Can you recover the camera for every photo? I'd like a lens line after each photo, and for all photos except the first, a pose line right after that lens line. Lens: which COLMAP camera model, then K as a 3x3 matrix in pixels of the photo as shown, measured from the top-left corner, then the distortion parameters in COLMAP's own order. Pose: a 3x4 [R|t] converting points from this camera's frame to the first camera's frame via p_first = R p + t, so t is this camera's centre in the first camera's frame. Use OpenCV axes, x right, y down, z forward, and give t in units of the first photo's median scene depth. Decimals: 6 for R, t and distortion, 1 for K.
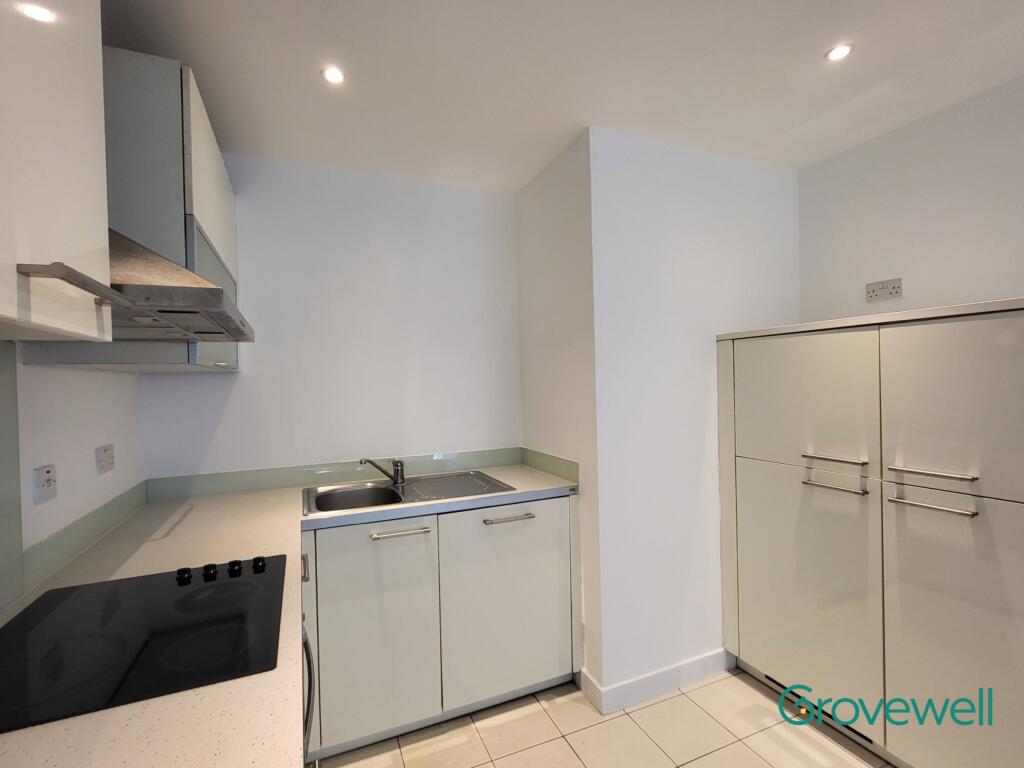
lens RADIAL K [[479.1, 0, 512.0], [0, 479.1, 384.0], [0, 0, 1]] dist [0.000510, -0.000072]
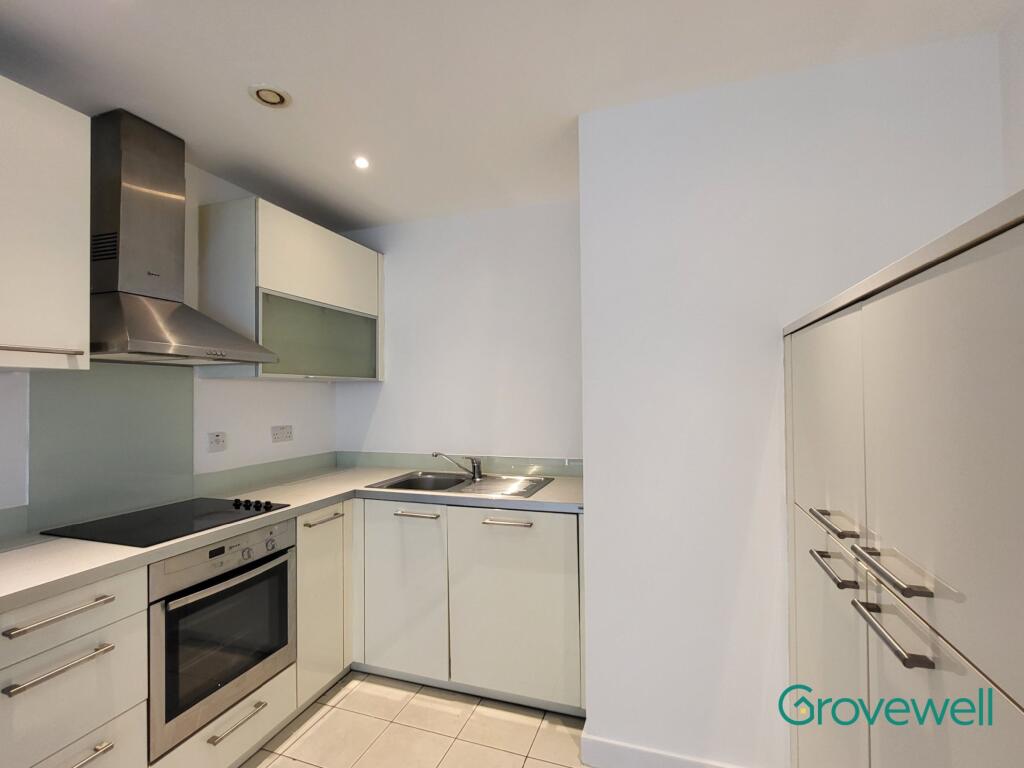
lens RADIAL K [[472.8, 0, 511.7], [0, 472.8, 380.8], [0, 0, 1]] dist [-0.014817, -0.000260]
pose [[0.741962, -0.001848, -0.670440, 0.676058], [-0.012568, 0.999782, -0.016664, -0.009729], [0.670325, 0.020791, 0.741777, 0.244571]]
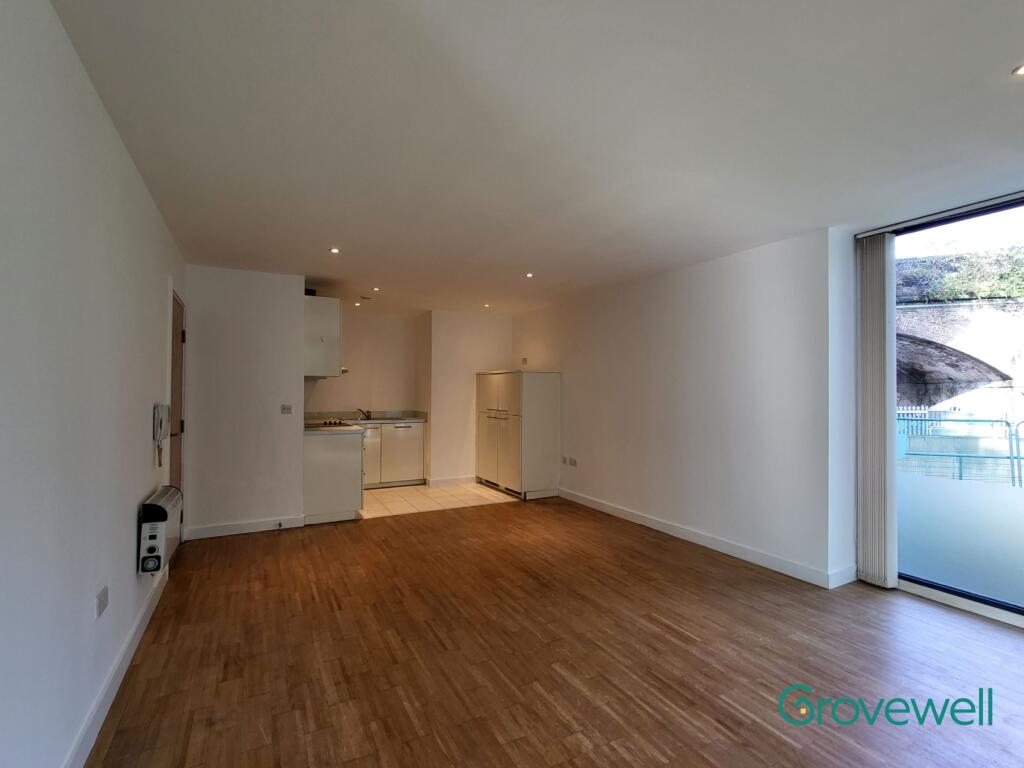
lens RADIAL K [[479.1, 0, 512.0], [0, 479.1, 384.0], [0, 0, 1]] dist [0.000510, -0.000072]
pose [[0.995807, 0.027324, 0.087299, 0.437393], [-0.025311, 0.999389, -0.024090, 0.042438], [-0.087904, 0.021779, 0.995891, -2.342956]]
